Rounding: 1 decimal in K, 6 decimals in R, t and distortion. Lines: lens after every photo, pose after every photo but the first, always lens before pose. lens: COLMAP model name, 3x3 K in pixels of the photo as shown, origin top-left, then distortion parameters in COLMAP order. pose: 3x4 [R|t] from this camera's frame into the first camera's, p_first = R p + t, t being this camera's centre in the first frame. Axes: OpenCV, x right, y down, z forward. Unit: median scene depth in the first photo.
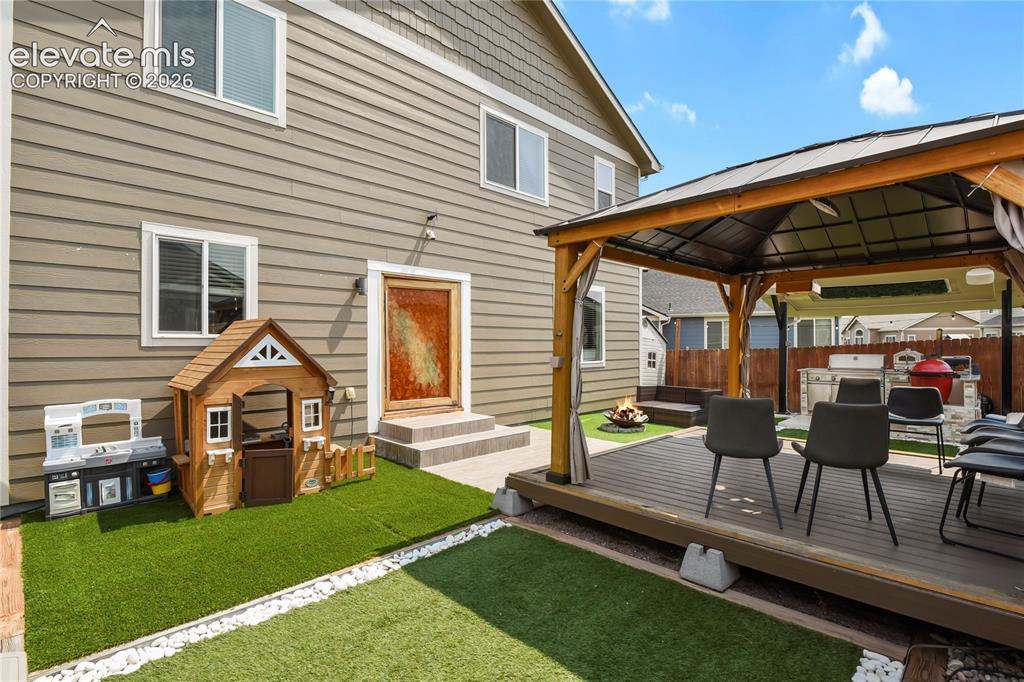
lens RADIAL K [[494.9, 0, 511.5], [0, 494.9, 345.6], [0, 0, 1]] dist [-0.005910, -0.005633]
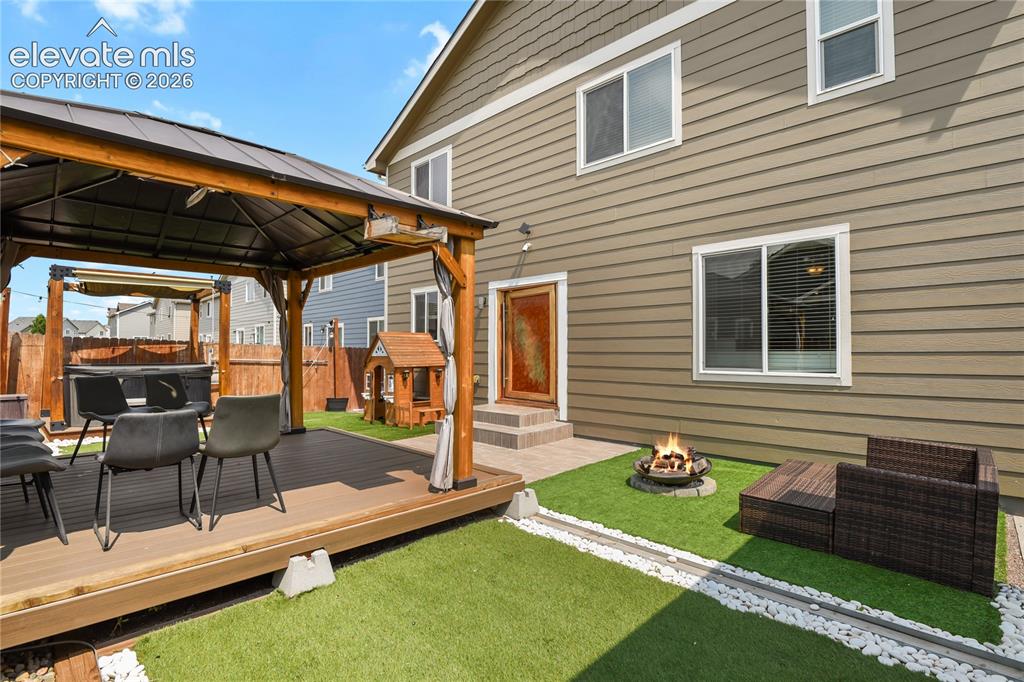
lens RADIAL K [[494.9, 0, 514.7], [0, 494.9, 339.2], [0, 0, 1]] dist [-0.005910, -0.005633]
pose [[0.008778, -0.010644, -0.999905, 0.894142], [0.005056, 0.999931, -0.010600, -0.001931], [0.999949, -0.004963, 0.008832, 0.891682]]
